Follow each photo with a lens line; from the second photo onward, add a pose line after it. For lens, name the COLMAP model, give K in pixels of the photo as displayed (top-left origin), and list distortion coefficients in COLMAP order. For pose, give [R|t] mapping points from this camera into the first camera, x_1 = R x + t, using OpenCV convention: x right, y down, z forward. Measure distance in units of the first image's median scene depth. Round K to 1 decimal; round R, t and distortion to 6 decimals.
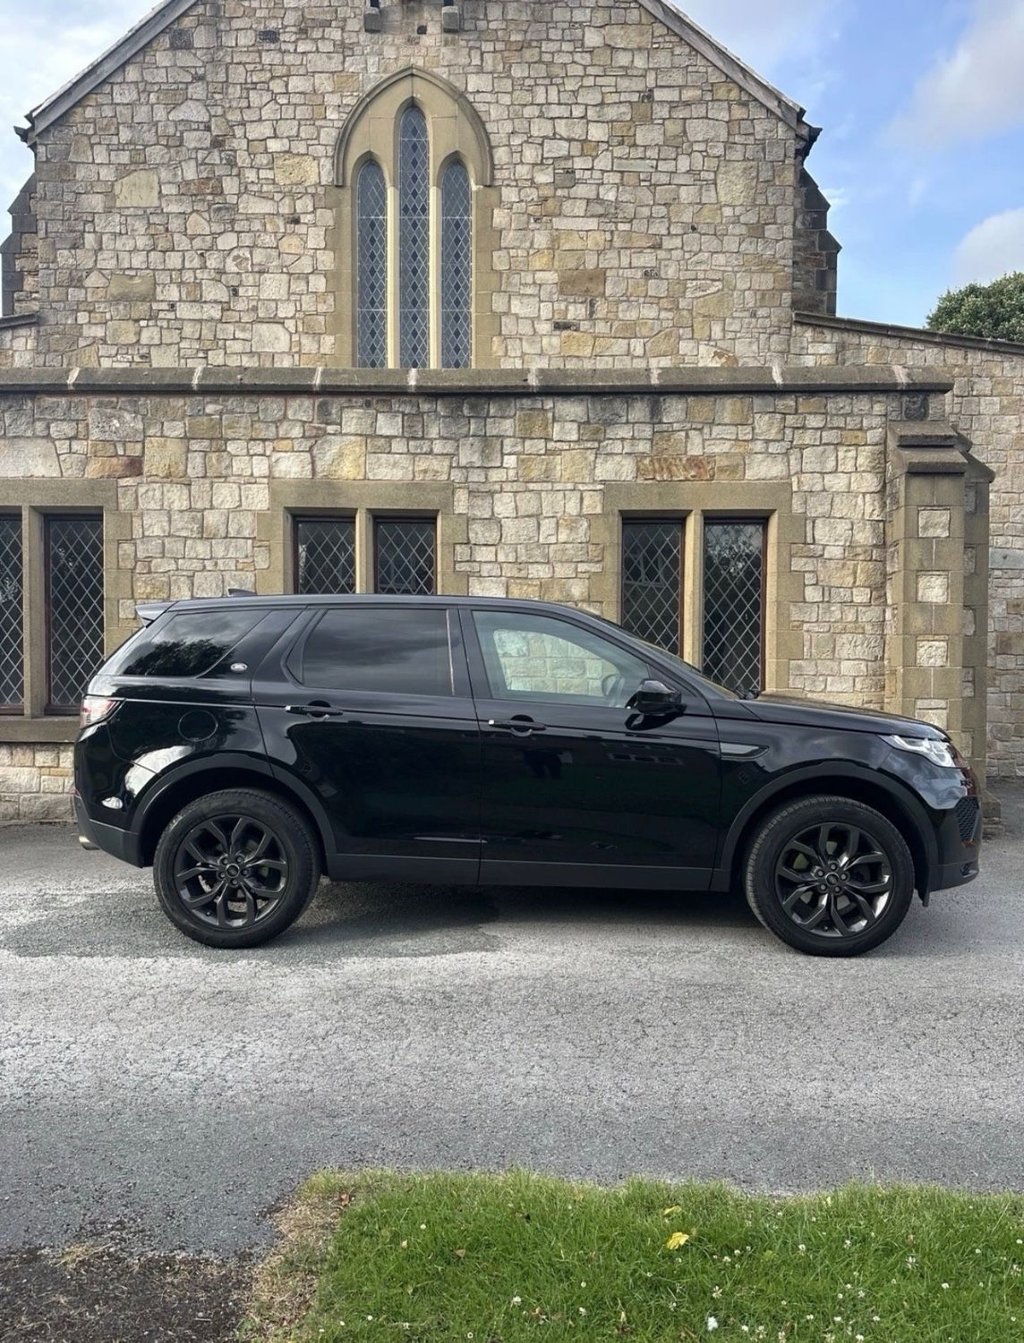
lens RADIAL K [[959.1, 0, 513.1], [0, 959.1, 694.4], [0, 0, 1]] dist [0.024349, -0.026608]
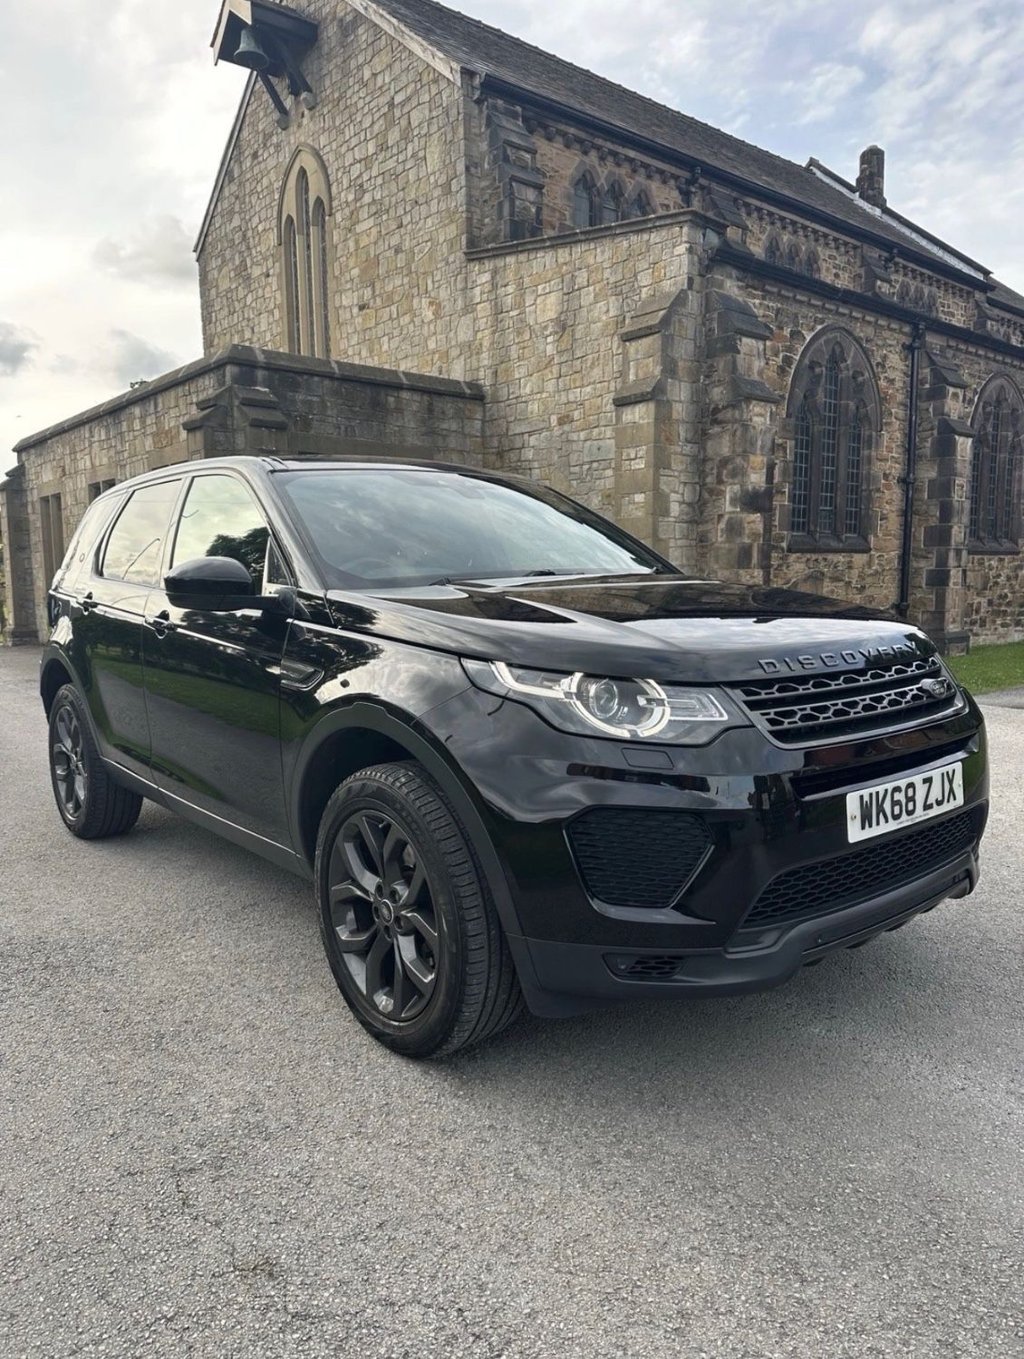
lens RADIAL K [[970.6, 0, 515.0], [0, 970.6, 689.5], [0, 0, 1]] dist [0.024349, -0.026608]
pose [[0.651938, 0.075426, -0.754511, 1.251324], [-0.006295, 0.995545, 0.094082, 0.015599], [0.758246, -0.056586, 0.649508, 0.255426]]
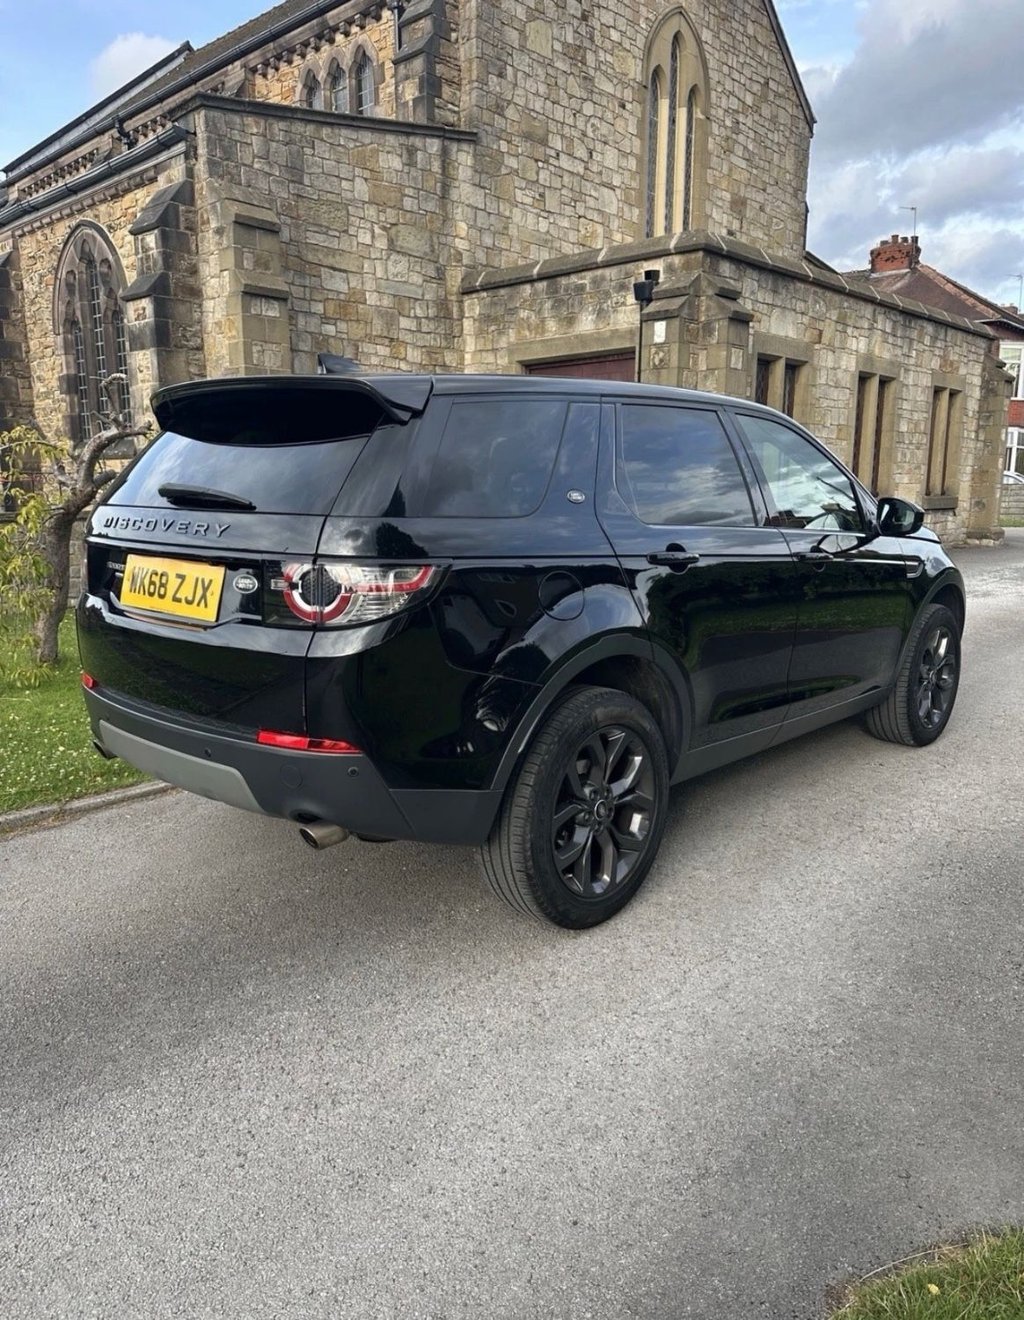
lens RADIAL K [[962.7, 0, 516.5], [0, 962.7, 664.7], [0, 0, 1]] dist [0.016342, -0.018660]
pose [[0.675652, -0.140464, 0.723716, -1.335113], [0.019132, 0.984691, 0.173254, 0.003821], [-0.736973, -0.103214, 0.667996, 0.188446]]
